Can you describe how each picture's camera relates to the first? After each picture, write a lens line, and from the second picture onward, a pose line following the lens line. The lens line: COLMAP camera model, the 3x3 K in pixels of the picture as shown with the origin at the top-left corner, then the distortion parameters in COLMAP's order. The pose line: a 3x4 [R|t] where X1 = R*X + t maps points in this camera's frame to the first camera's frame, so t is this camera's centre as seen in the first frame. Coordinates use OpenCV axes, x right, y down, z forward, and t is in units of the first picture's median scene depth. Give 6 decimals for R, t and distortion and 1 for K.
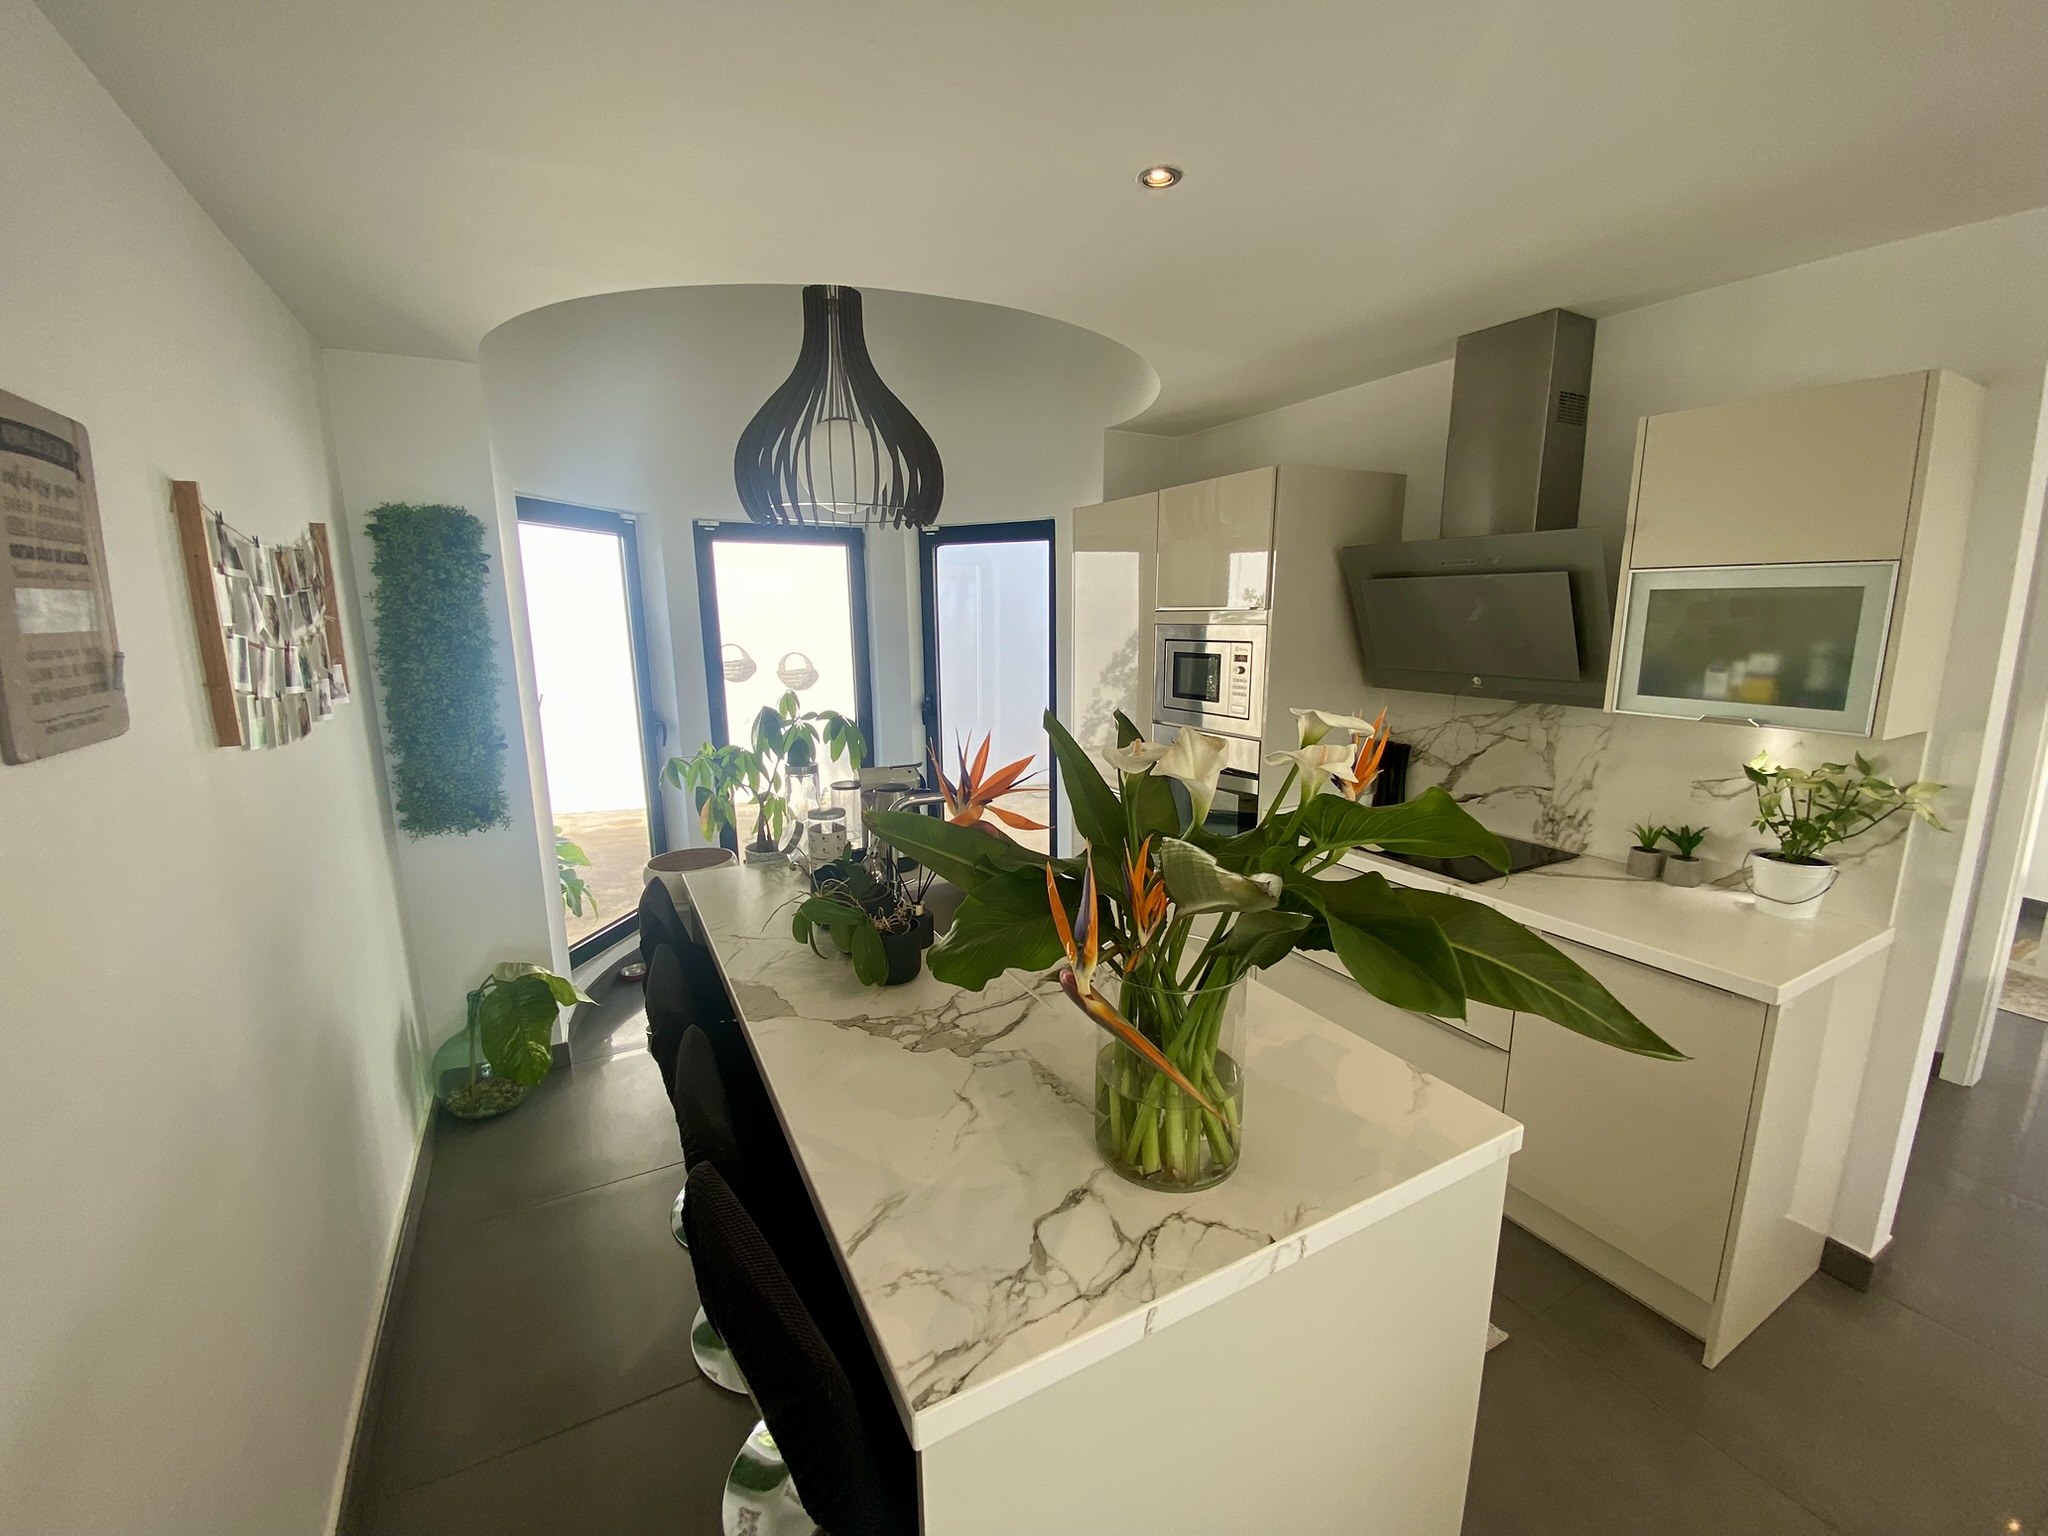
lens RADIAL K [[825.4, 0, 1019.7], [0, 825.4, 771.5], [0, 0, 1]] dist [0.024022, -0.022714]
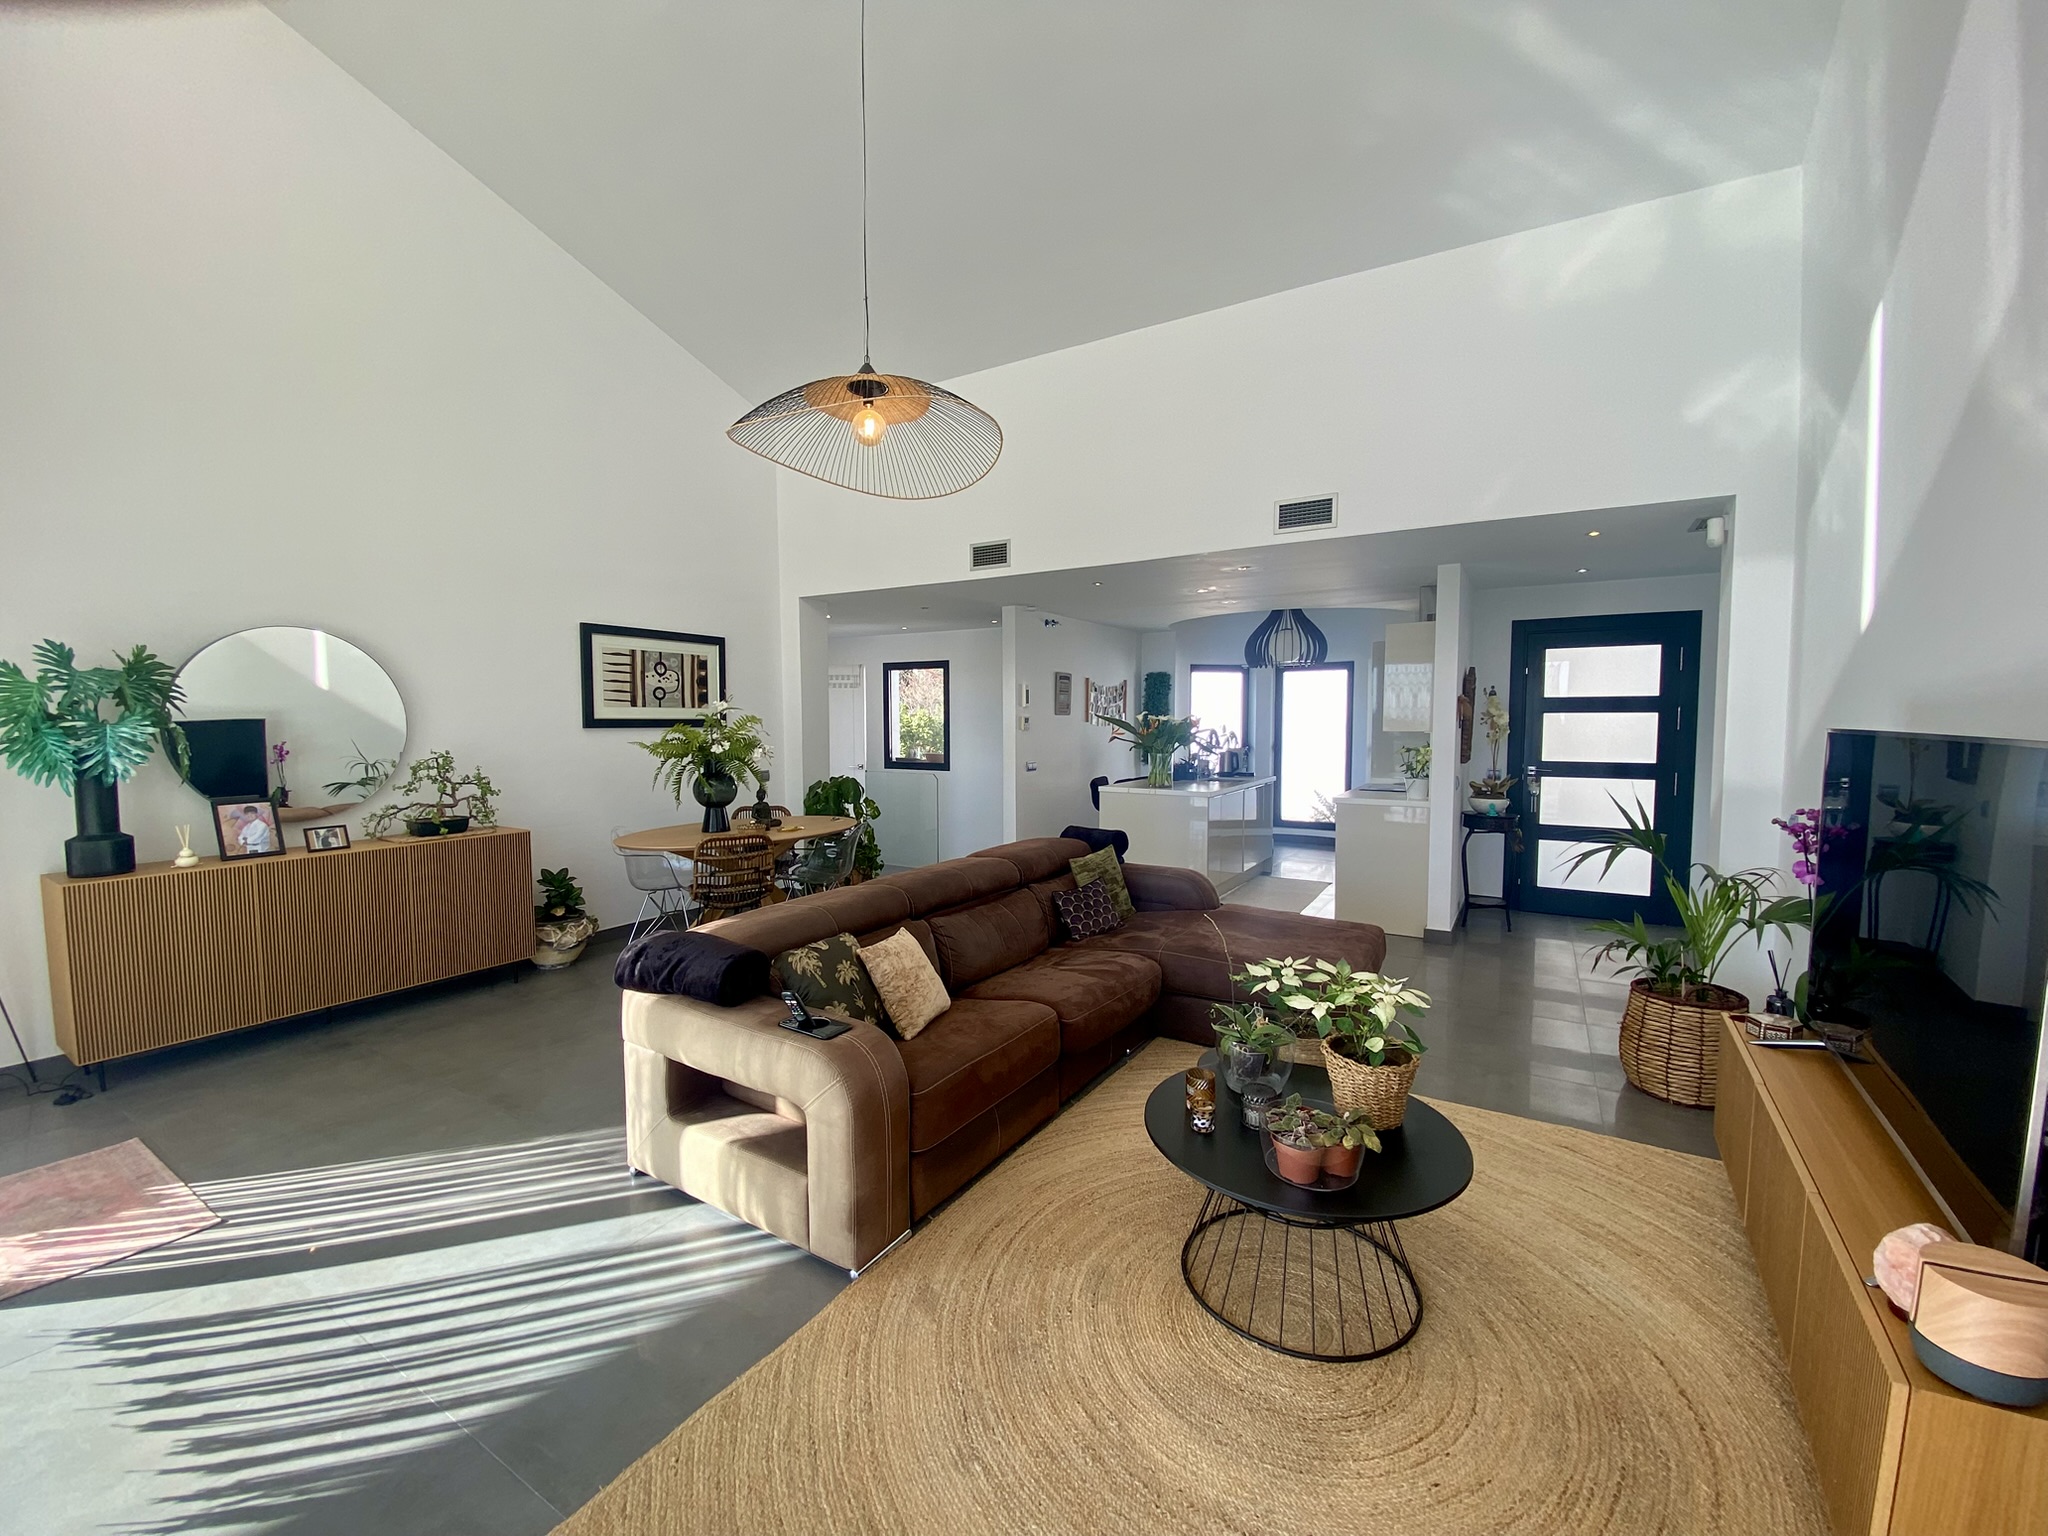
lens RADIAL K [[823.5, 0, 1024.9], [0, 823.5, 772.7], [0, 0, 1]] dist [0.032132, -0.023125]
pose [[0.503875, 0.066555, -0.861209, 2.135680], [-0.169354, 0.985288, -0.022941, 0.295259], [0.847012, 0.157408, 0.507733, -1.262171]]
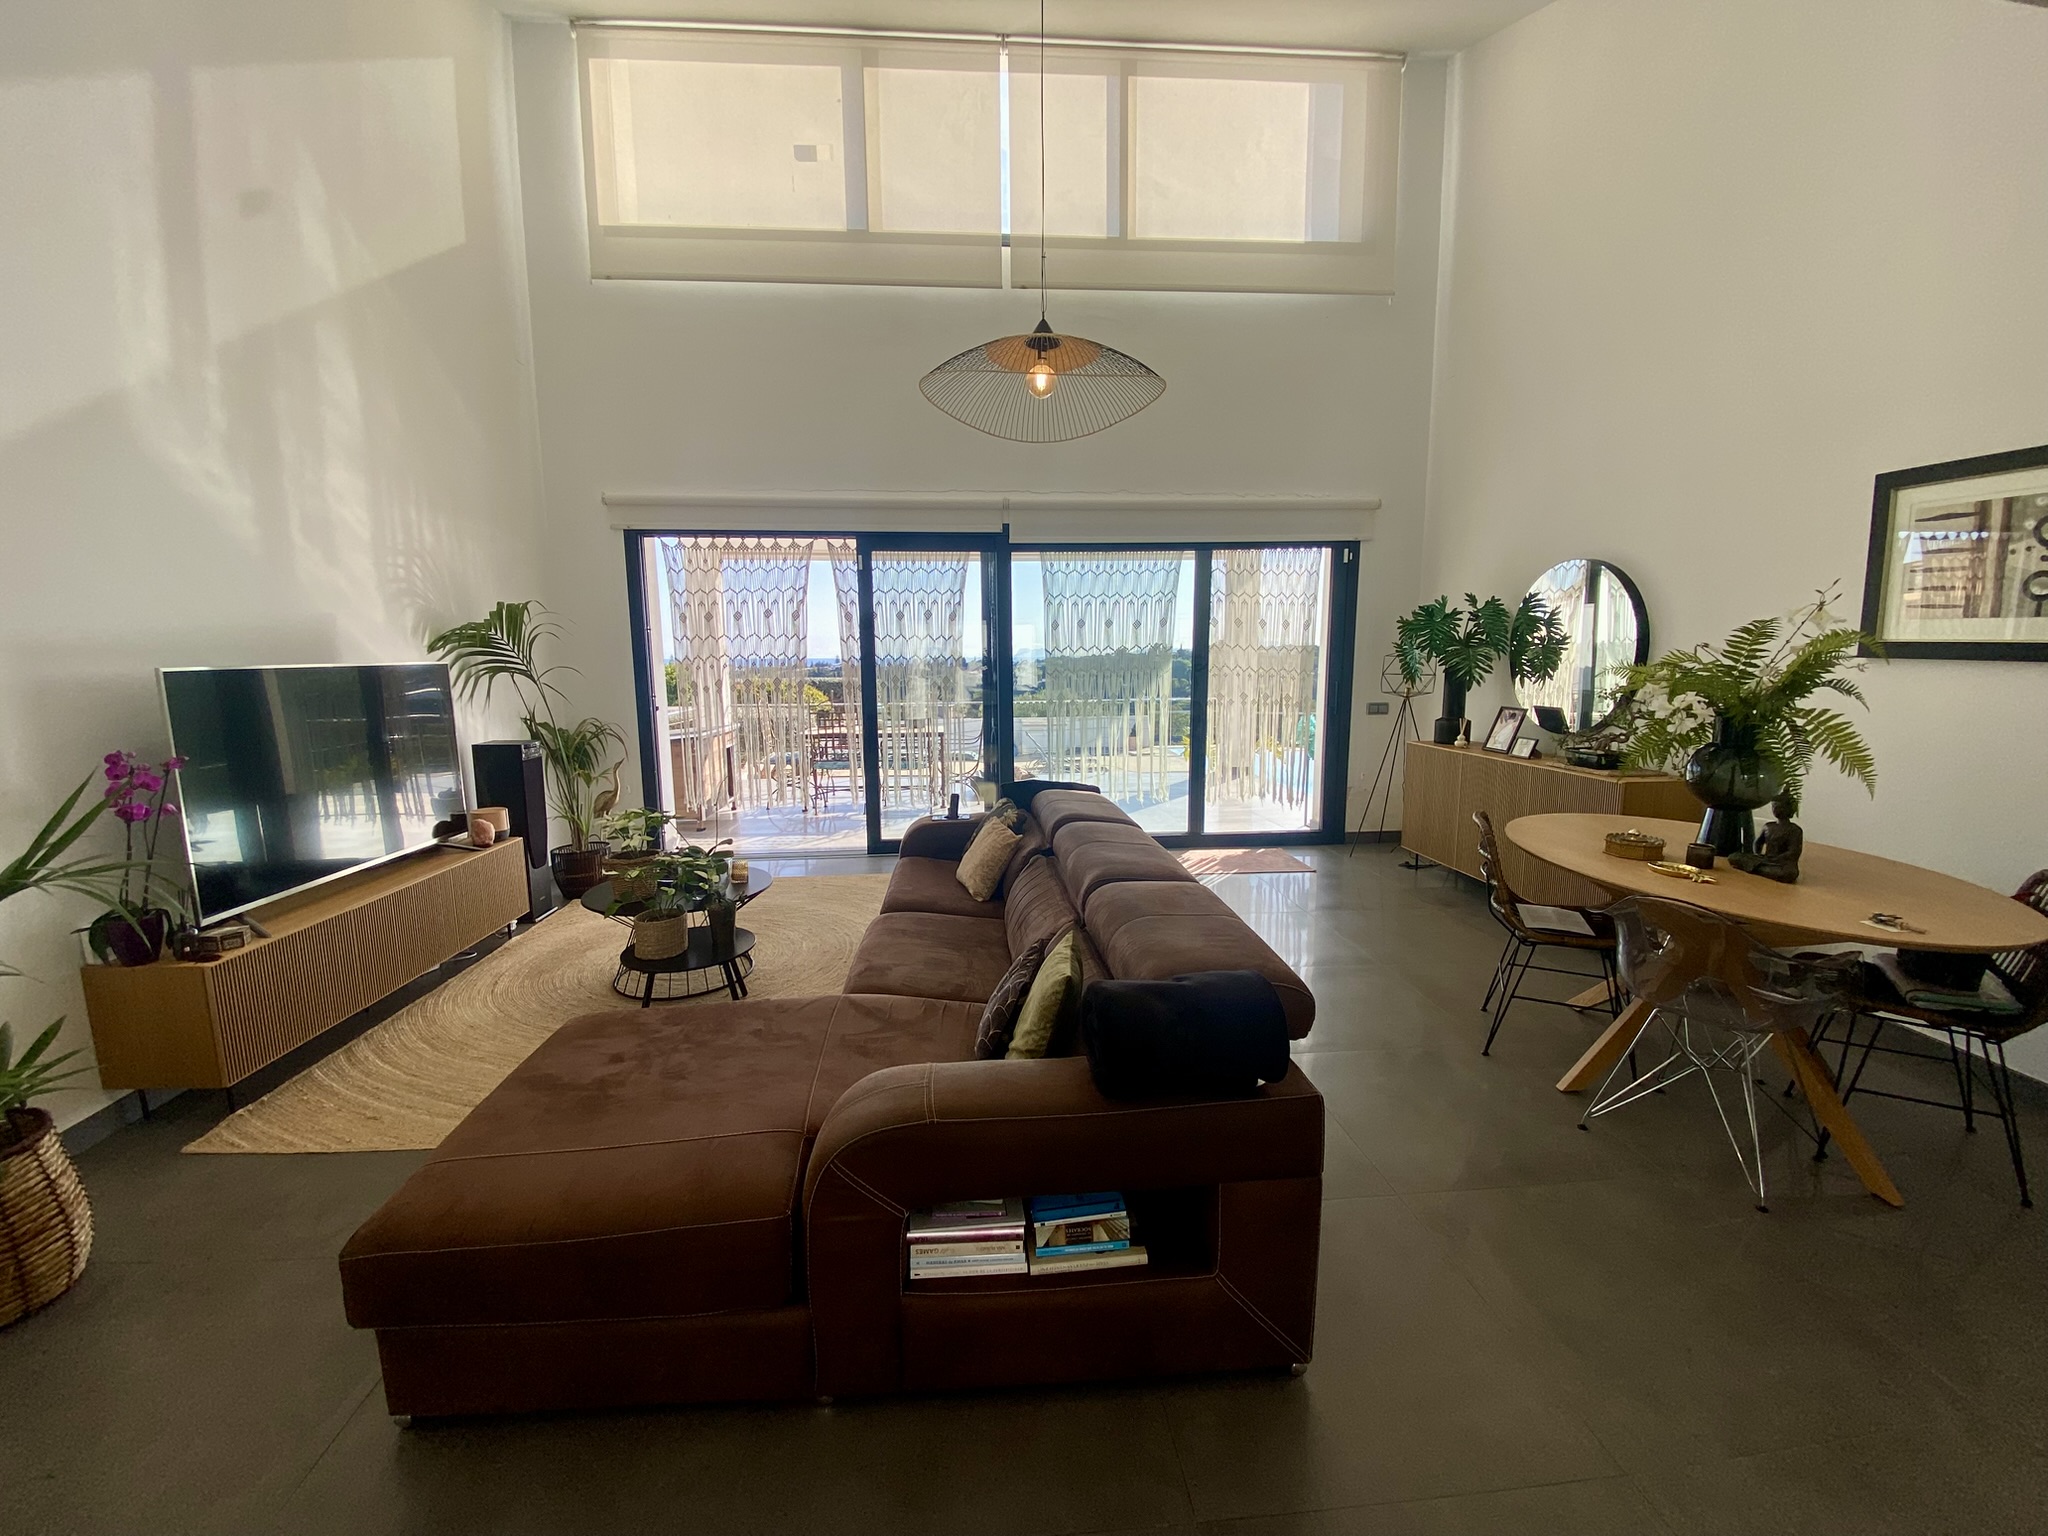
lens RADIAL K [[823.5, 0, 1024.9], [0, 823.5, 772.7], [0, 0, 1]] dist [0.032132, -0.023125]
pose [[-0.918478, -0.041067, 0.393335, 0.406578], [0.093264, 0.944048, 0.316346, -0.022261], [-0.384319, 0.327240, -0.863257, 0.452456]]
